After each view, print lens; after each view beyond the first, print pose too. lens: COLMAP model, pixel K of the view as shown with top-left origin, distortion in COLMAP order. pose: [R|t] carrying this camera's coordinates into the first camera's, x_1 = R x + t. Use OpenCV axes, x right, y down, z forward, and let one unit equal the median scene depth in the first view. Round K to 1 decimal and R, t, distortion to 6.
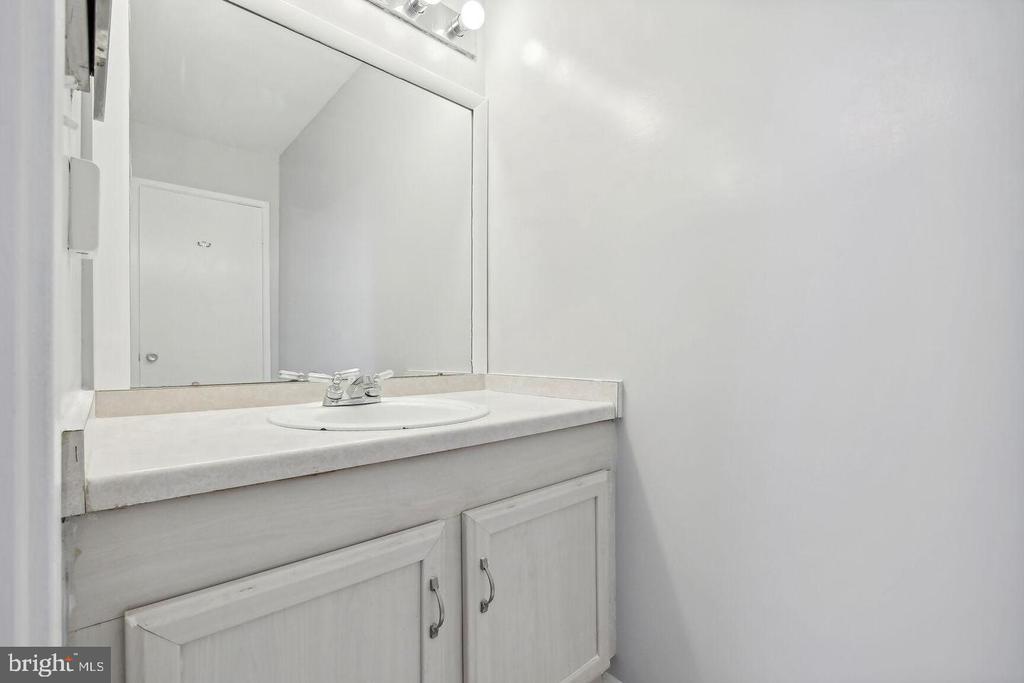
lens RADIAL K [[454.6, 0, 514.8], [0, 454.6, 349.5], [0, 0, 1]] dist [-0.003749, -0.001870]
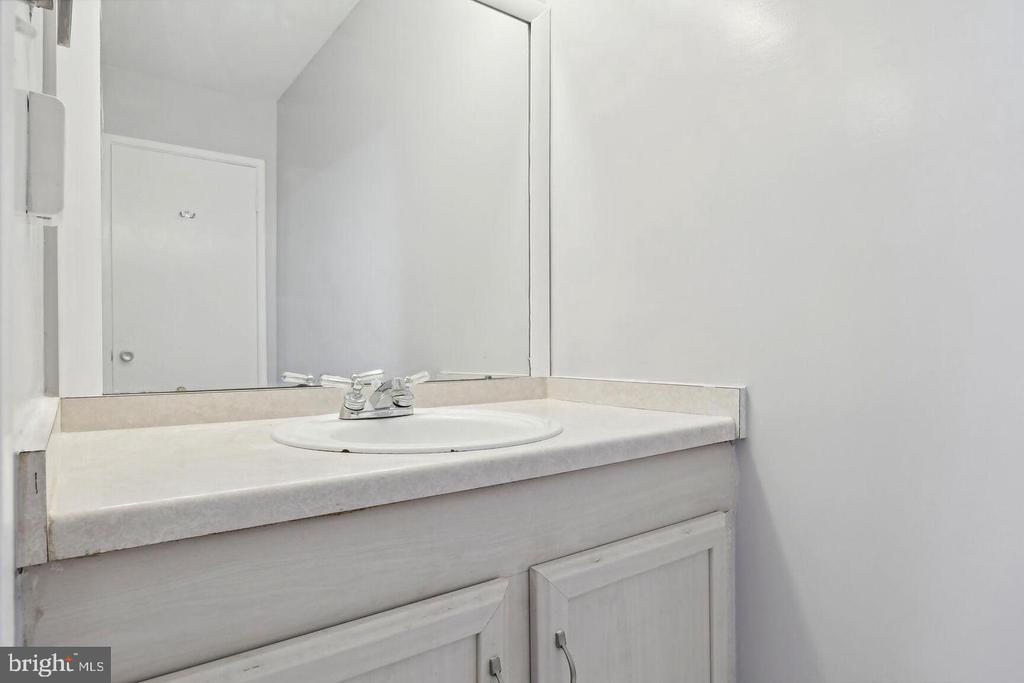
lens RADIAL K [[589.6, 0, 514.1], [0, 589.6, 345.9], [0, 0, 1]] dist [-0.010897, 0.001613]
pose [[0.995859, -0.003373, -0.090845, -0.055736], [0.003312, 0.999994, -0.000832, 0.005519], [0.090847, 0.000528, 0.995865, 0.063041]]
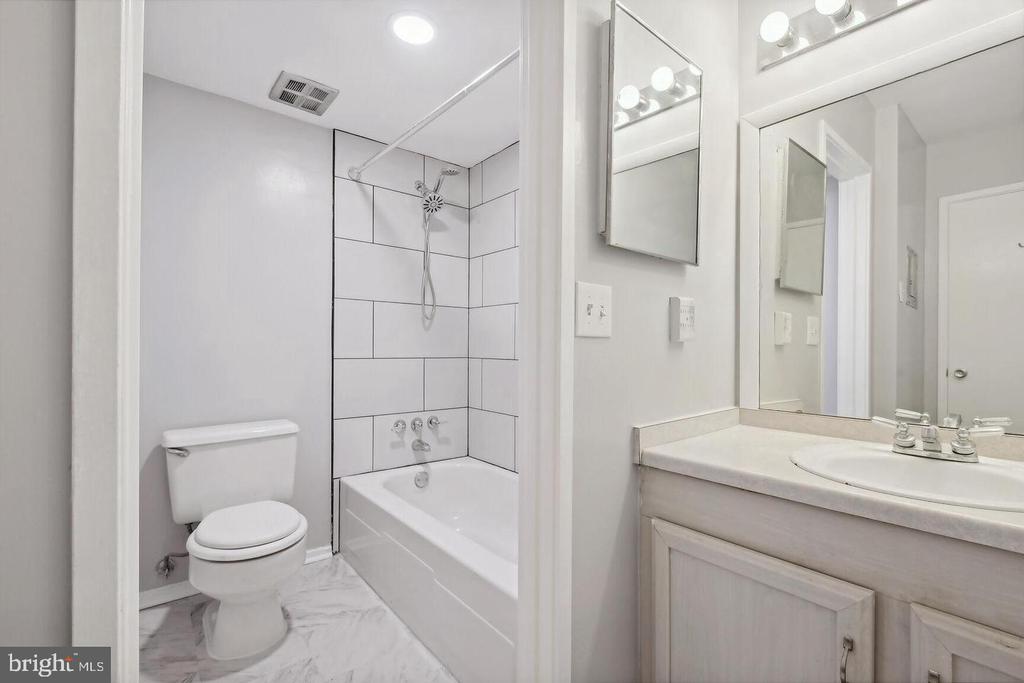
lens RADIAL K [[454.6, 0, 517.0], [0, 454.6, 347.3], [0, 0, 1]] dist [-0.003749, -0.001870]
pose [[-0.067538, -0.003708, -0.997710, 0.817723], [0.003948, 0.999984, -0.003984, -0.132434], [0.997709, -0.004208, -0.067523, 0.310581]]
